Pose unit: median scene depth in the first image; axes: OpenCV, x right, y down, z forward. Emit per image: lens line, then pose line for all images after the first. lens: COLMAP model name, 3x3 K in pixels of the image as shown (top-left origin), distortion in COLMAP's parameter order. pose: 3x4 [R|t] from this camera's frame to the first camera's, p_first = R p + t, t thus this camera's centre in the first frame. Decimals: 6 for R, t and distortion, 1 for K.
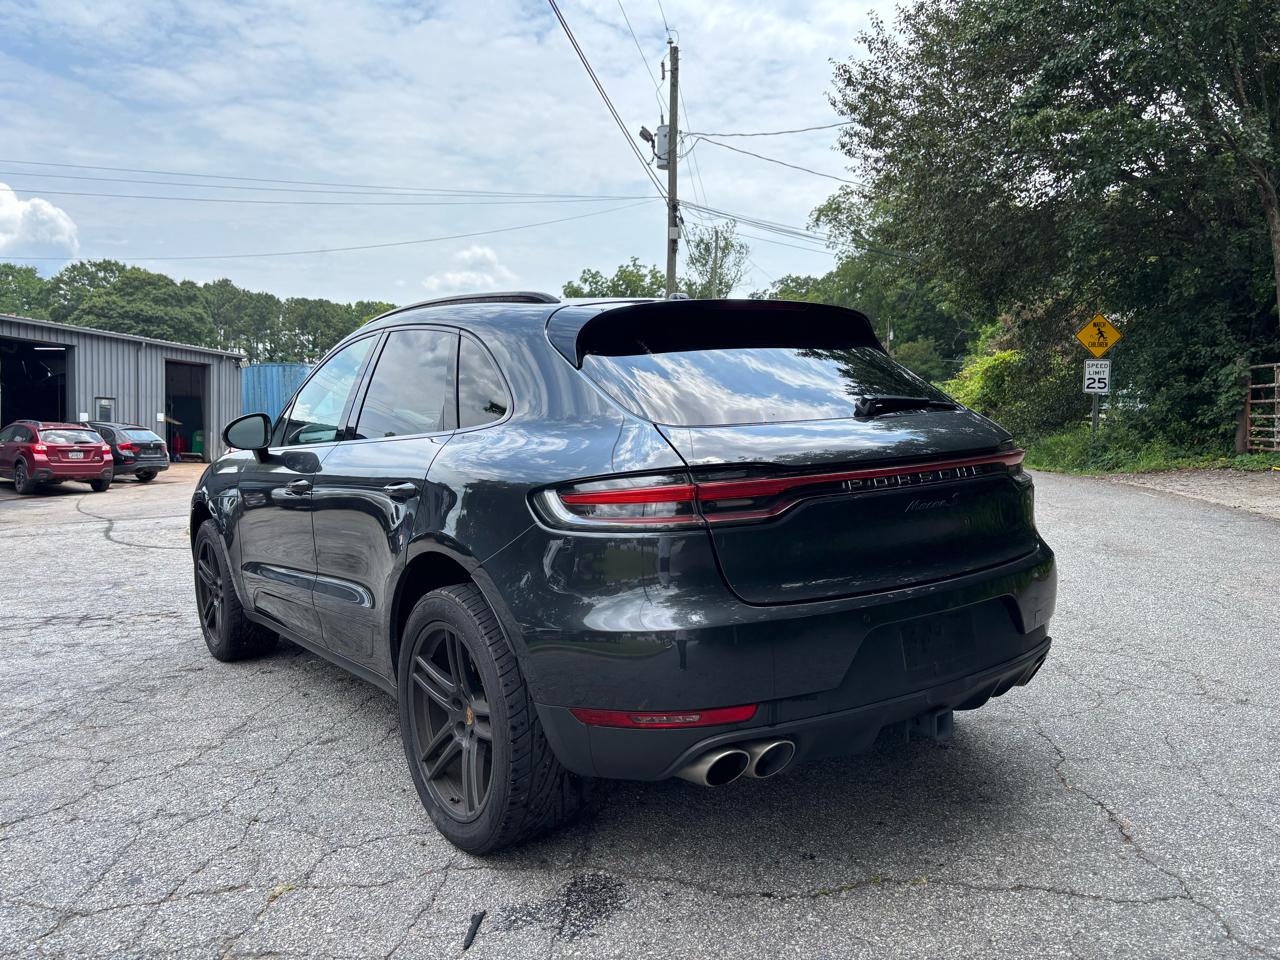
lens RADIAL K [[999.2, 0, 624.7], [0, 999.2, 469.5], [0, 0, 1]] dist [0.047128, -0.058542]
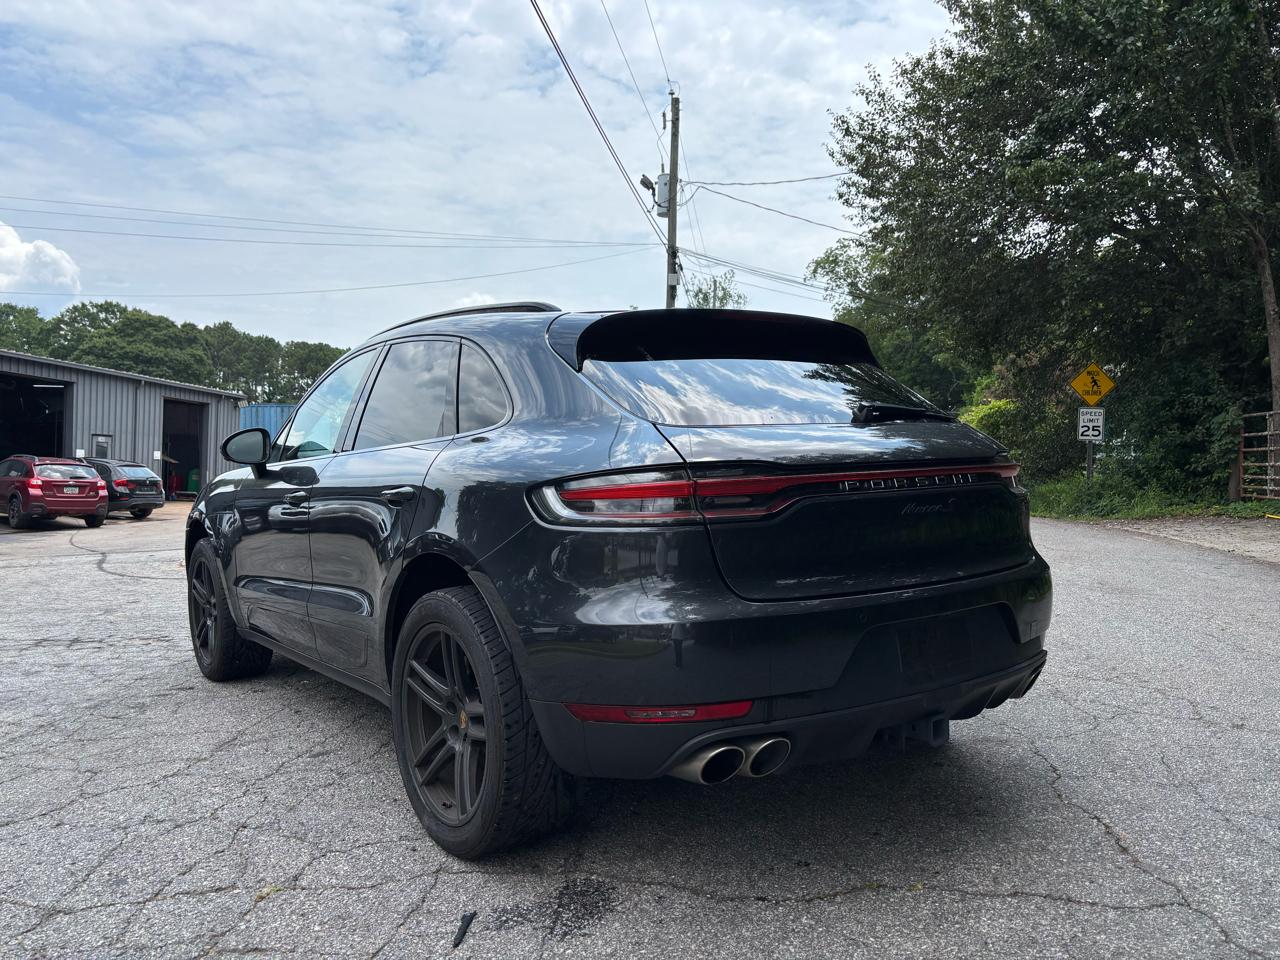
lens RADIAL K [[998.6, 0, 628.1], [0, 998.6, 481.7], [0, 0, 1]] dist [0.048917, -0.061300]
pose [[0.999888, 0.013385, 0.006719, -0.000509], [-0.013112, 0.999150, -0.039082, 0.018018], [-0.007237, 0.038990, 0.999213, -0.000956]]
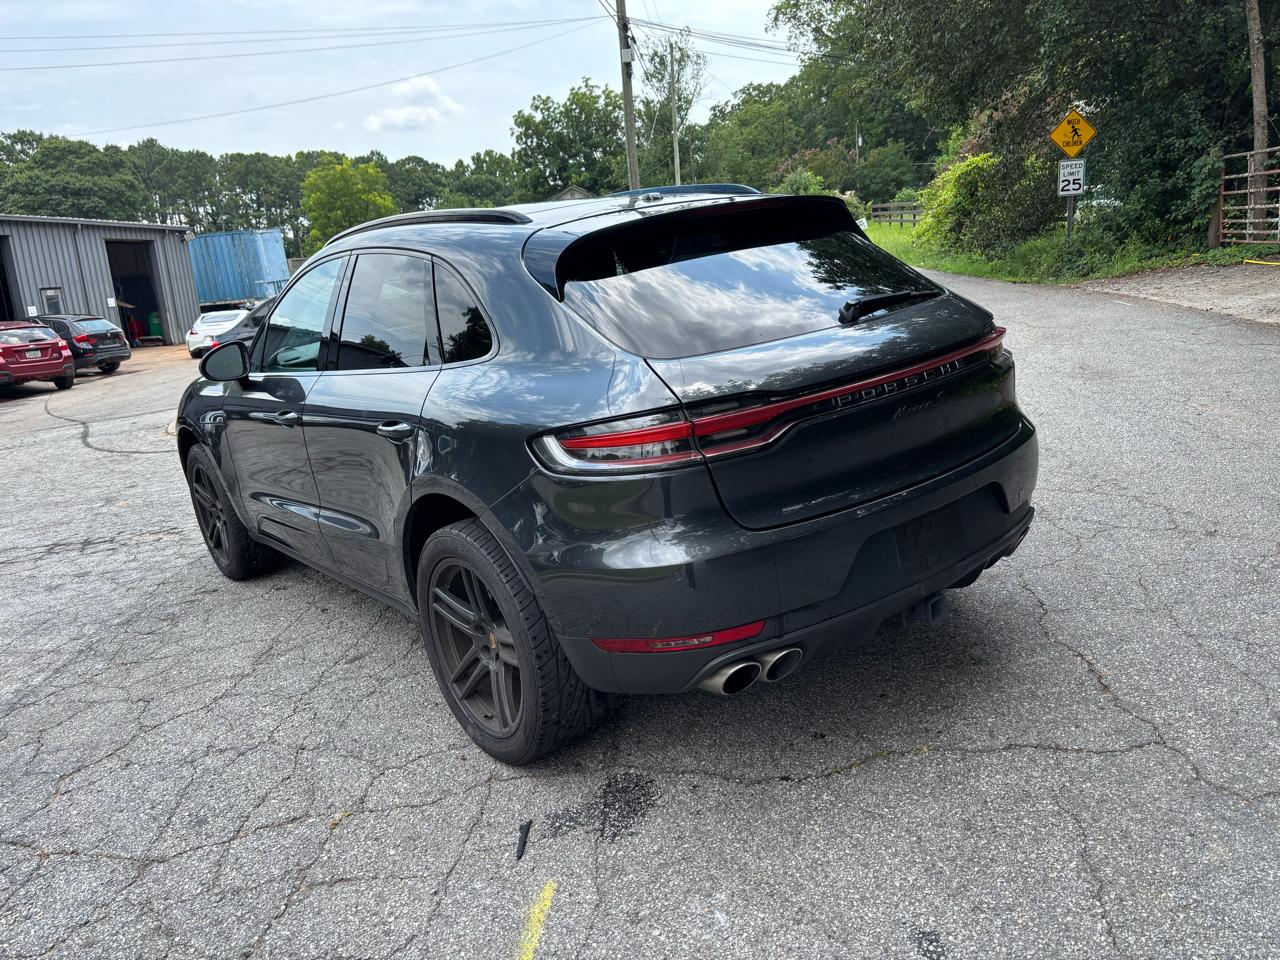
lens RADIAL K [[1005.9, 0, 640.0], [0, 1005.9, 480.0], [0, 0, 1]] dist [0.045479, -0.055982]
pose [[0.994870, -0.097766, 0.025993, -0.004375], [0.091507, 0.979252, 0.180807, -0.037494], [-0.043131, -0.177501, 0.983175, -0.007688]]
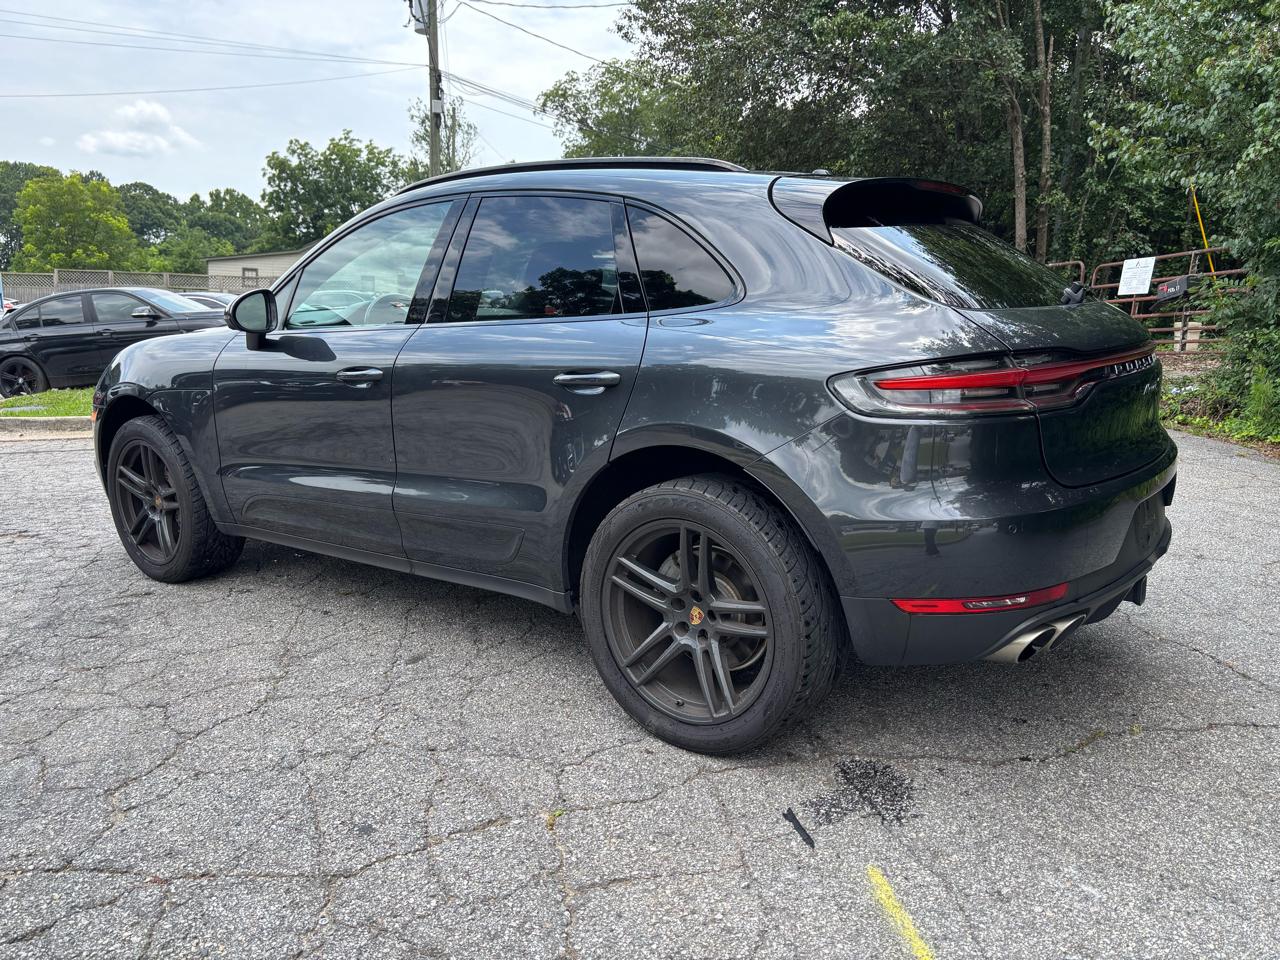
lens RADIAL K [[1007.9, 0, 617.9], [0, 1007.9, 467.4], [0, 0, 1]] dist [0.030529, -0.003231]
pose [[0.951802, -0.030508, 0.305193, -0.195384], [-0.000990, 0.994730, 0.102522, 0.002858], [-0.306712, -0.097883, 0.946756, 0.050693]]
